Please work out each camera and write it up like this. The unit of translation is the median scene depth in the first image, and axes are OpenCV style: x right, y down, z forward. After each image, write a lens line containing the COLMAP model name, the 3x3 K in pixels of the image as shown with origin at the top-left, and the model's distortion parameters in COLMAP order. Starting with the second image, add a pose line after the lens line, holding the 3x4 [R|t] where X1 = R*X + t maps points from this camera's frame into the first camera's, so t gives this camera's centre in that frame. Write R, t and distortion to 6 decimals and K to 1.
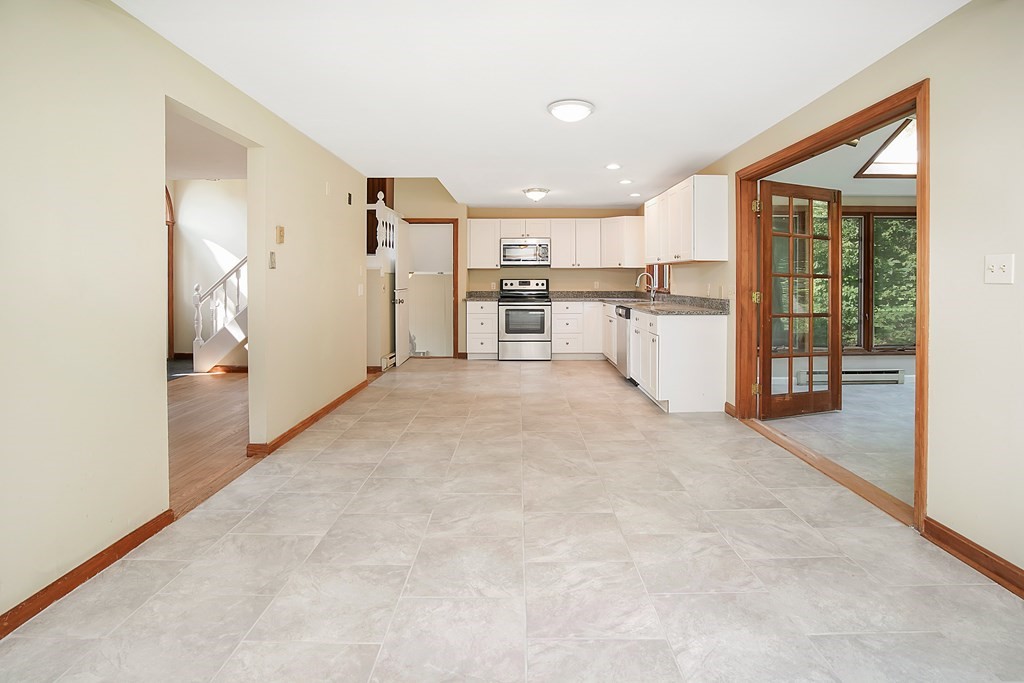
lens RADIAL K [[498.7, 0, 521.1], [0, 498.7, 282.6], [0, 0, 1]] dist [-0.060124, 0.025122]
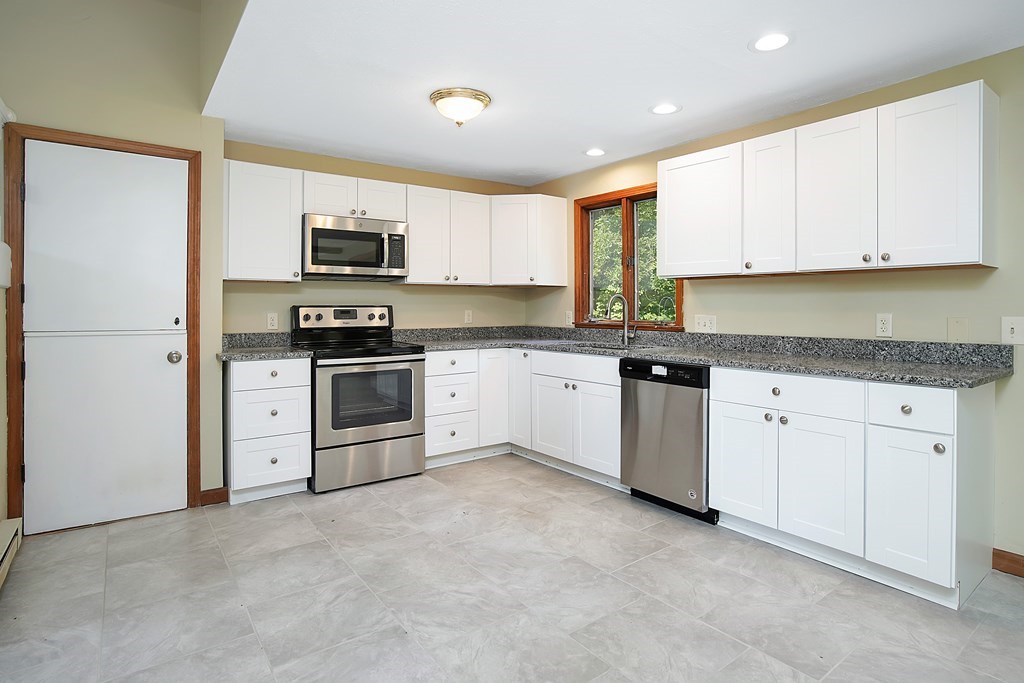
lens RADIAL K [[544.9, 0, 516.8], [0, 544.9, 301.0], [0, 0, 1]] dist [-0.053203, 0.026681]
pose [[0.802367, 0.005693, 0.596803, -0.216181], [0.004271, 0.999874, -0.015280, -0.003229], [-0.596815, 0.014809, 0.802242, 0.614378]]
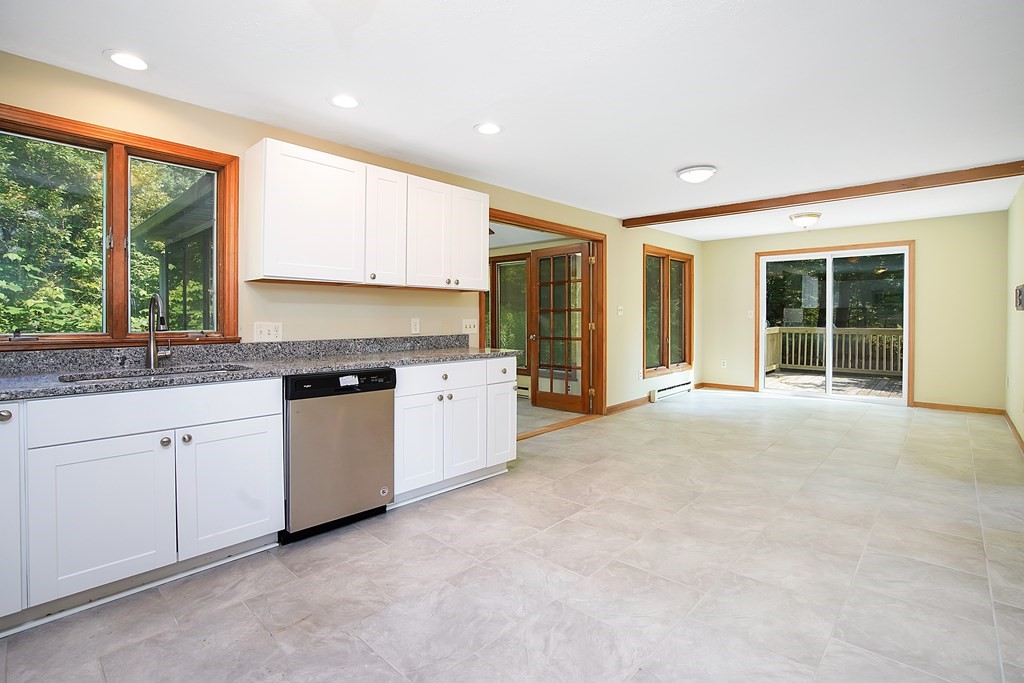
lens RADIAL K [[487.0, 0, 525.2], [0, 487.0, 320.7], [0, 0, 1]] dist [-0.061398, 0.023360]
pose [[-0.738133, -0.006606, 0.674623, -0.203136], [0.004443, 0.999883, 0.014652, -0.003295], [-0.674640, 0.013813, -0.738017, 1.139941]]
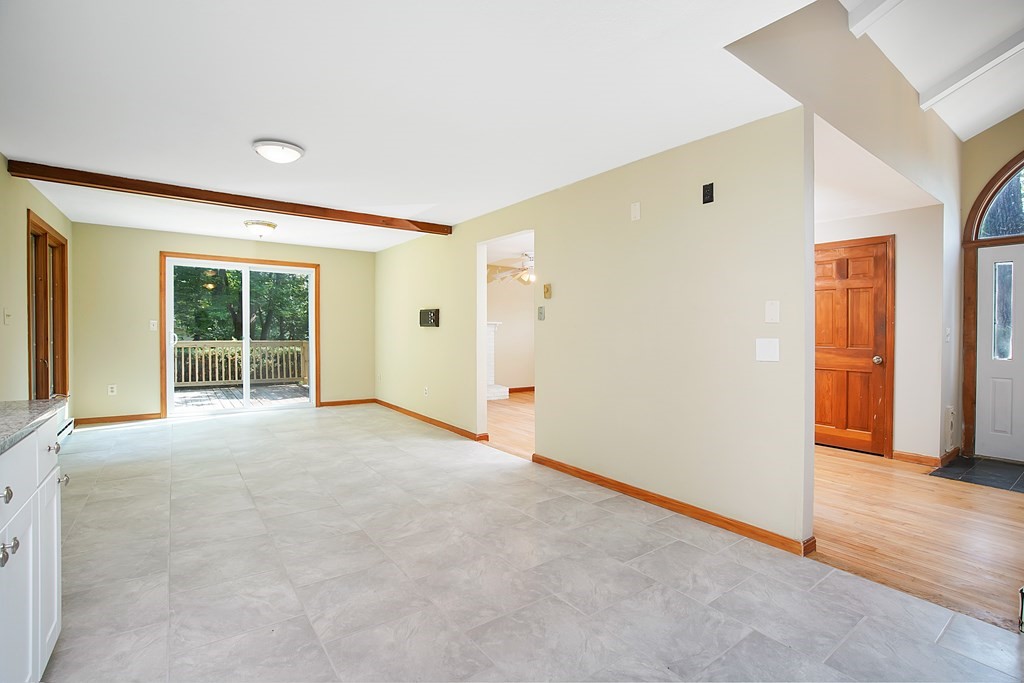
lens RADIAL K [[472.5, 0, 515.3], [0, 472.5, 332.6], [0, 0, 1]] dist [-0.065334, 0.020656]
pose [[-0.808331, -0.012114, -0.588604, 0.142523], [-0.016065, 0.999870, 0.001484, 0.003463], [0.588509, 0.010656, -0.808420, 1.064729]]
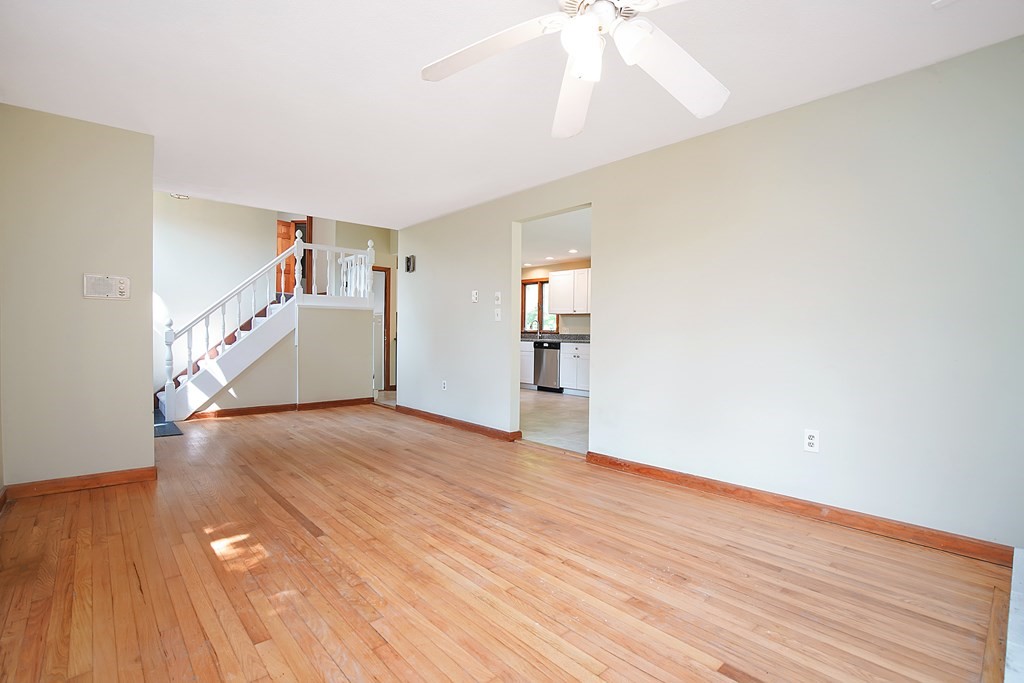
lens RADIAL K [[475.4, 0, 516.9], [0, 475.4, 324.4], [0, 0, 1]] dist [-0.046511, 0.010551]
pose [[0.739486, 0.020726, 0.672853, -0.769741], [-0.008646, 0.999736, -0.021293, 0.025312], [-0.673116, 0.009929, 0.739470, 0.006934]]
